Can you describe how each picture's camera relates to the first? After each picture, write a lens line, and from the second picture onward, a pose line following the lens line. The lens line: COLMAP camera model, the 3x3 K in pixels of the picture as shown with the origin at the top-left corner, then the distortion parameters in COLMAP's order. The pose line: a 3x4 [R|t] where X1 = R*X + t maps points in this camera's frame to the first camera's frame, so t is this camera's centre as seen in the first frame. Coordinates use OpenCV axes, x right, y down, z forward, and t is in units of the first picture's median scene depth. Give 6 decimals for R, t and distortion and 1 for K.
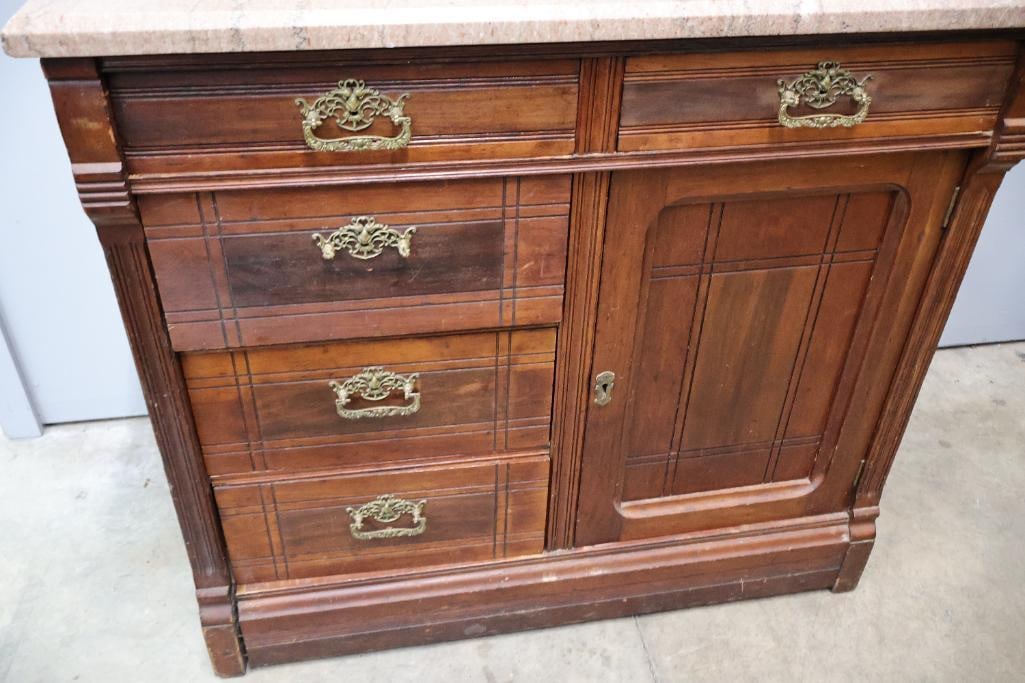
lens RADIAL K [[855.1, 0, 512.5], [0, 855.1, 341.5], [0, 0, 1]] dist [0.007605, 0.000933]
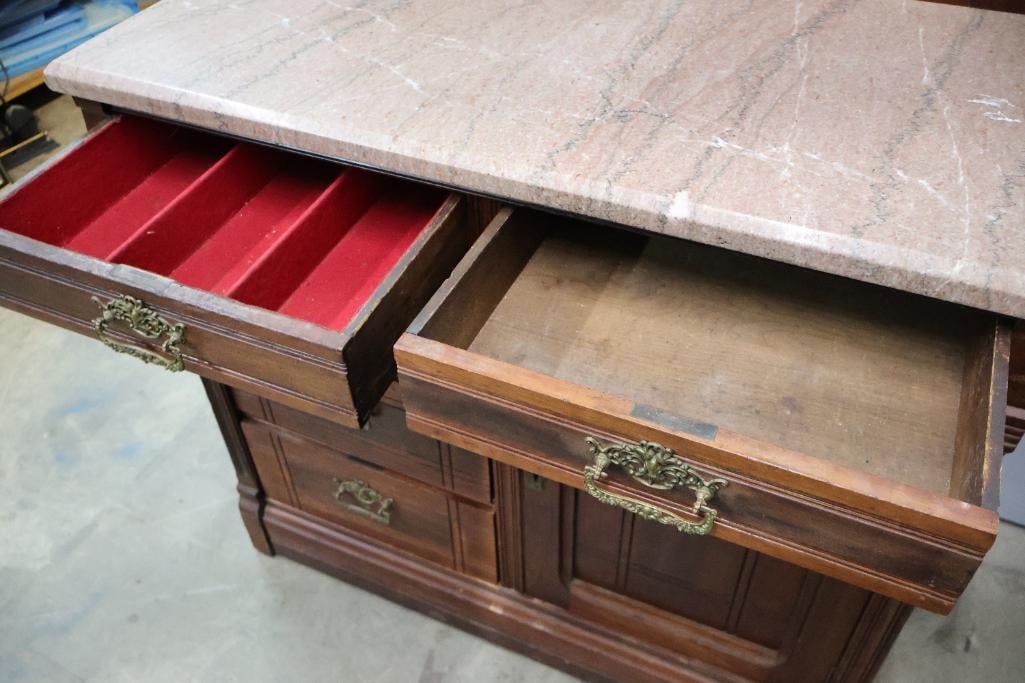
lens RADIAL K [[862.5, 0, 525.7], [0, 862.5, 349.4], [0, 0, 1]] dist [-0.000571, -0.000686]
pose [[0.825149, 0.358957, -0.436209, 0.603585], [-0.294040, 0.932231, 0.210917, -0.368970], [0.482358, -0.045776, 0.874778, 0.140717]]
